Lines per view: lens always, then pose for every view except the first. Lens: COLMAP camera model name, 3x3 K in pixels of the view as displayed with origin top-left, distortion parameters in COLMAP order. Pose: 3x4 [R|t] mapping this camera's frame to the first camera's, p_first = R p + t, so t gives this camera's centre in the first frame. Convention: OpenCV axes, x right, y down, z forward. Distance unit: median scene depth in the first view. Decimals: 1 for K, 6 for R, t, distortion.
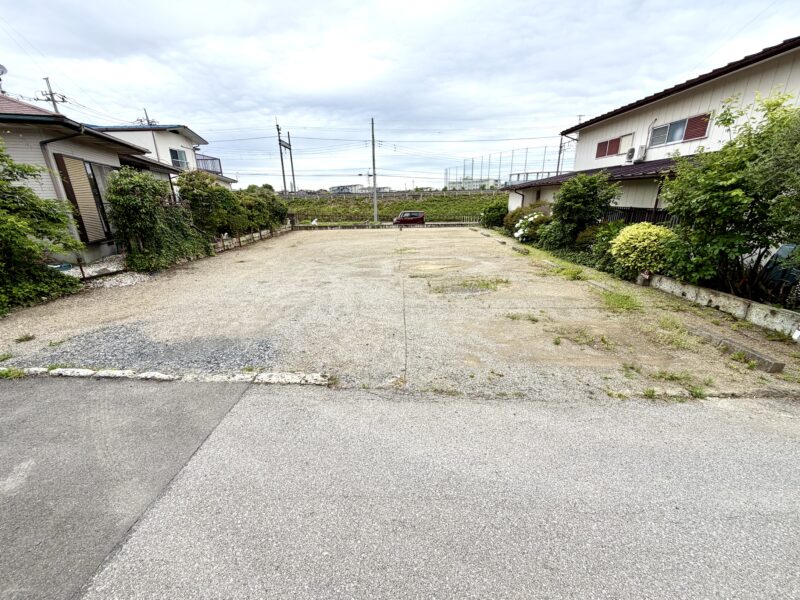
lens RADIAL K [[313.8, 0, 400.0], [0, 313.8, 300.0], [0, 0, 1]] dist [-0.001663, 0.000132]
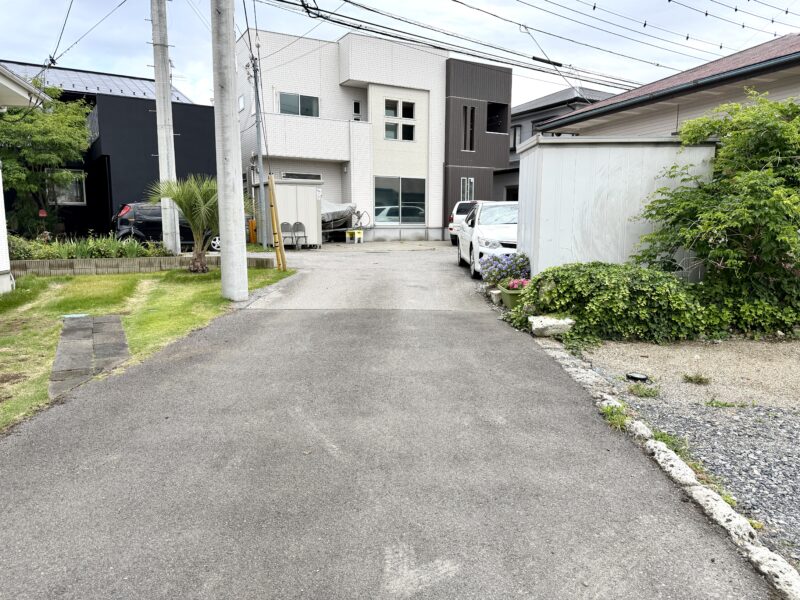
lens RADIAL K [[565.3, 0, 400.0], [0, 565.3, 300.0], [0, 0, 1]] dist [0.023047, -0.001271]
pose [[0.001570, 0.149874, -0.988704, -0.092147], [-0.304840, 0.941718, 0.142268, 0.000422], [0.952402, 0.301173, 0.047166, 0.204704]]
